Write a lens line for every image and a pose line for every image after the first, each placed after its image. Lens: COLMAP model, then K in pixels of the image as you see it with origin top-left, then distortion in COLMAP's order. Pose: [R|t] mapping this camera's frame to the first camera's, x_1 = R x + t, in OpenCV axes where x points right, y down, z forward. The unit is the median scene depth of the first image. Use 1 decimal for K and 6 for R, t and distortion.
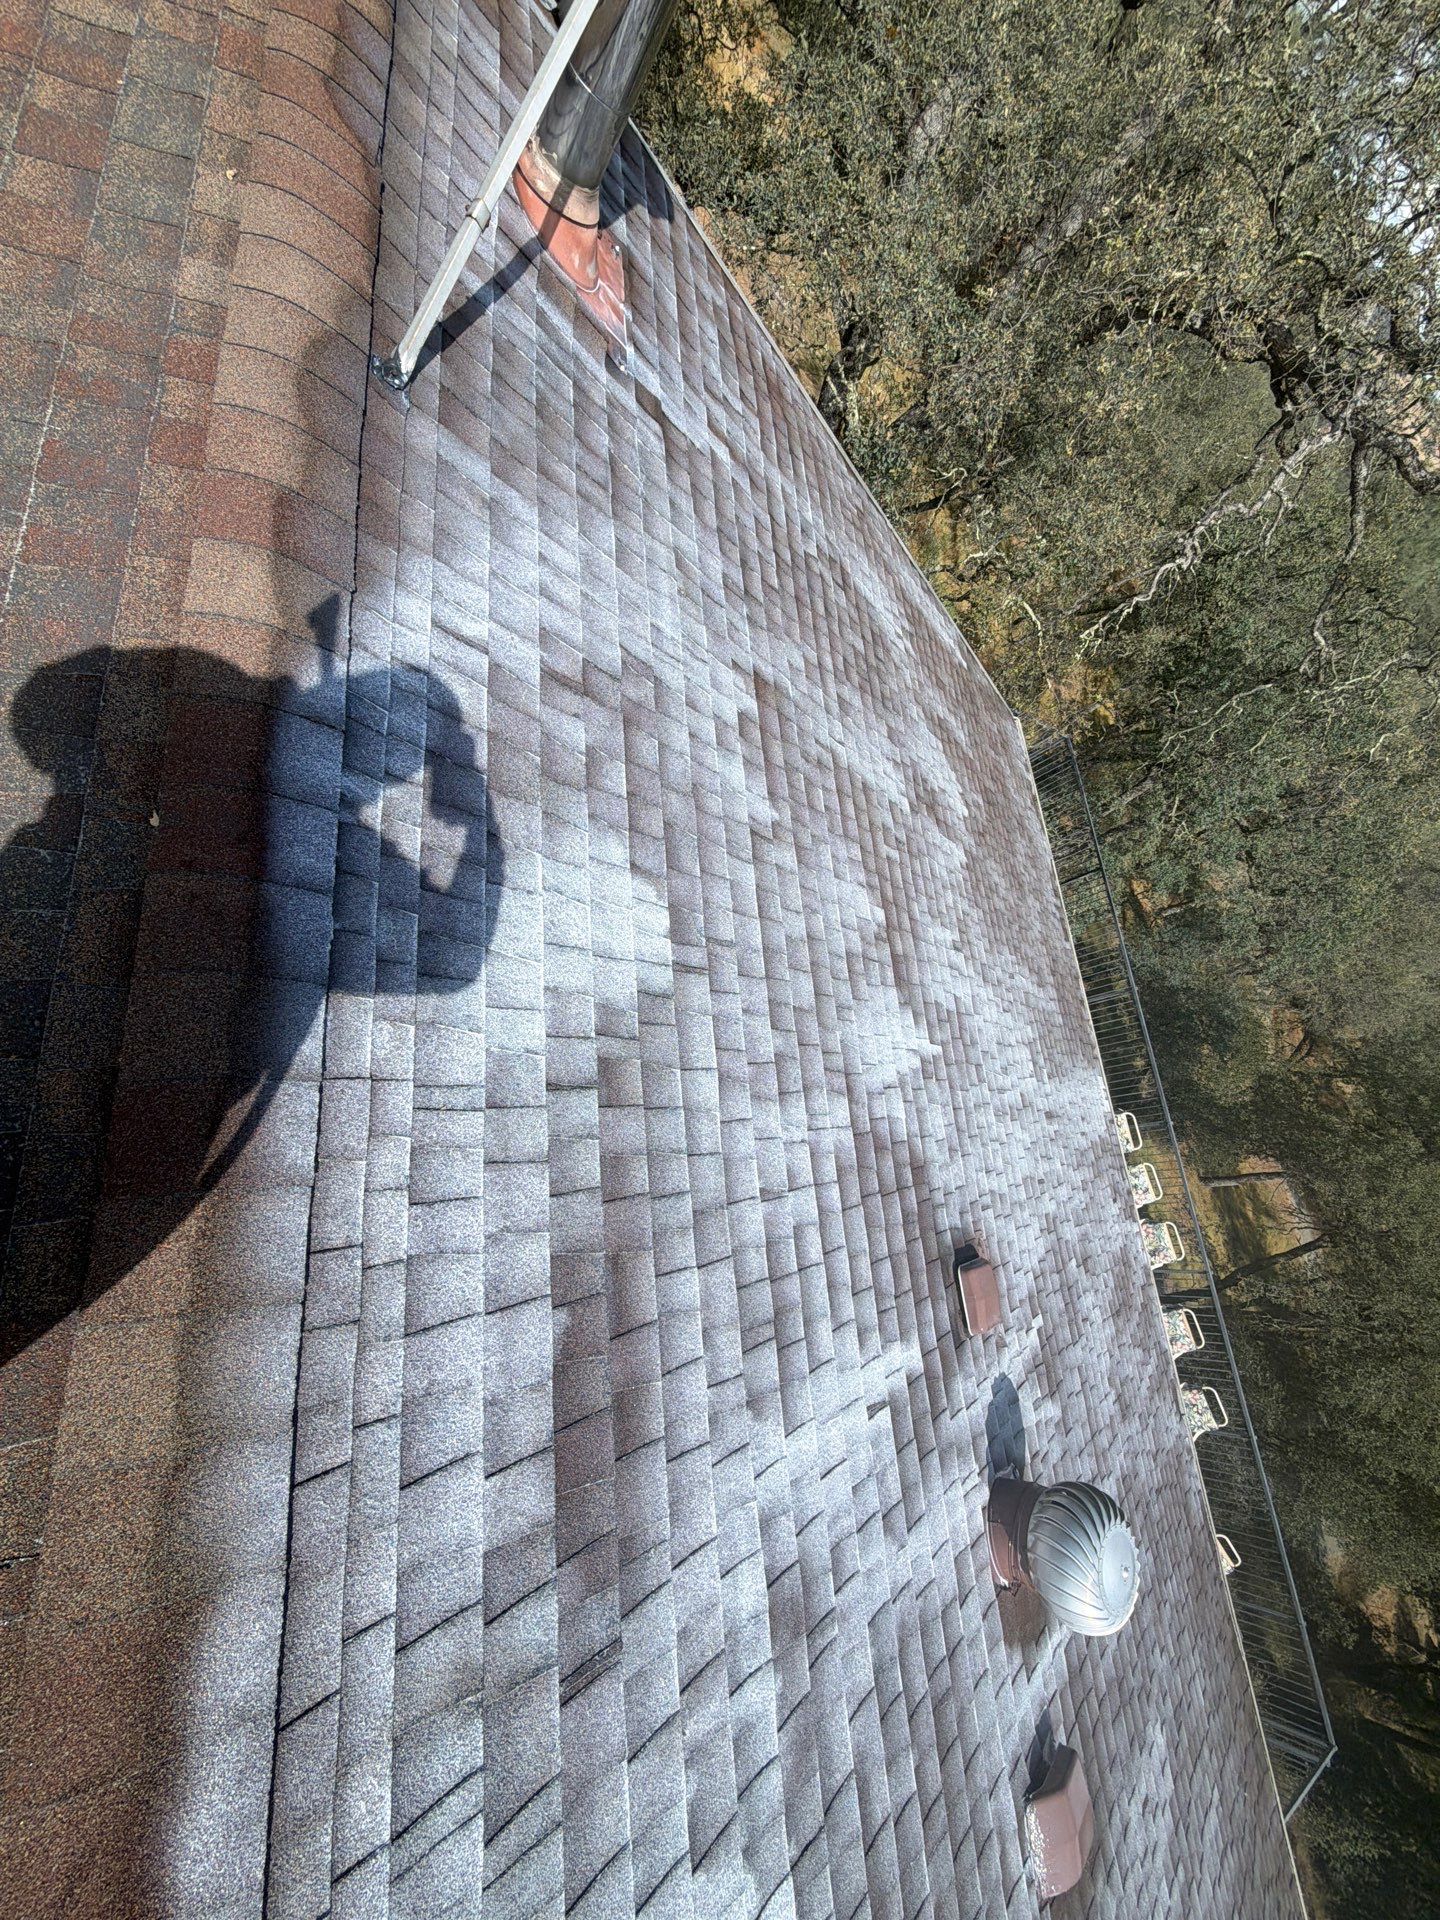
lens RADIAL K [[765.3, 0, 720.0], [0, 765.3, 960.0], [0, 0, 1]] dist [0.000847, -0.000167]
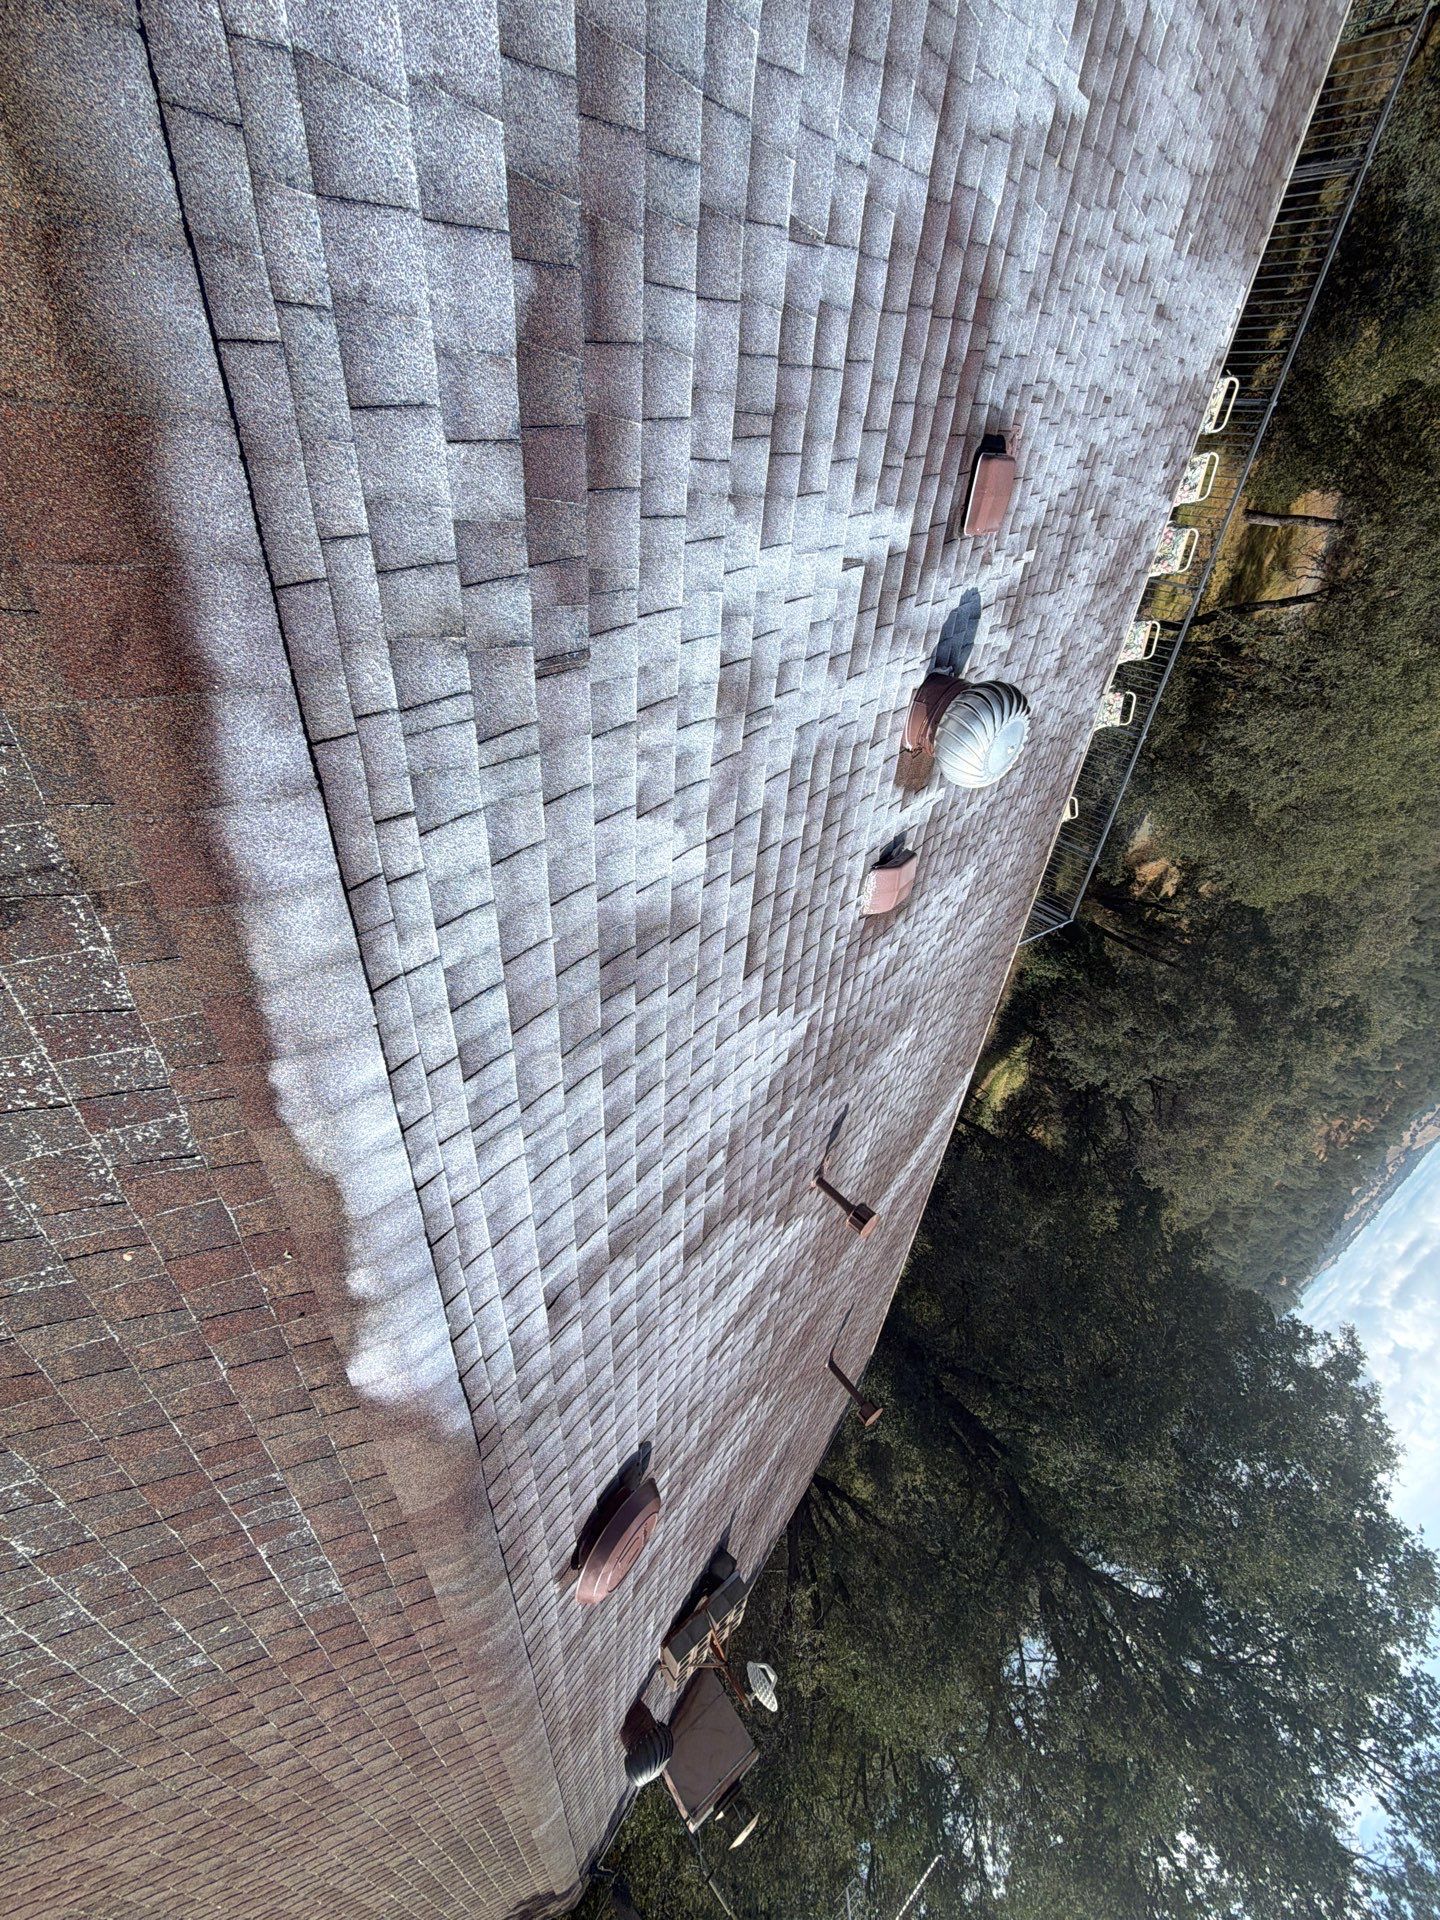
lens RADIAL K [[766.6, 0, 720.0], [0, 766.6, 960.0], [0, 0, 1]] dist [-0.001453, -0.000133]
pose [[0.986331, 0.133268, 0.096903, 0.008293], [-0.158512, 0.606828, 0.778867, 0.173608], [0.044994, -0.783581, 0.619658, -0.032166]]
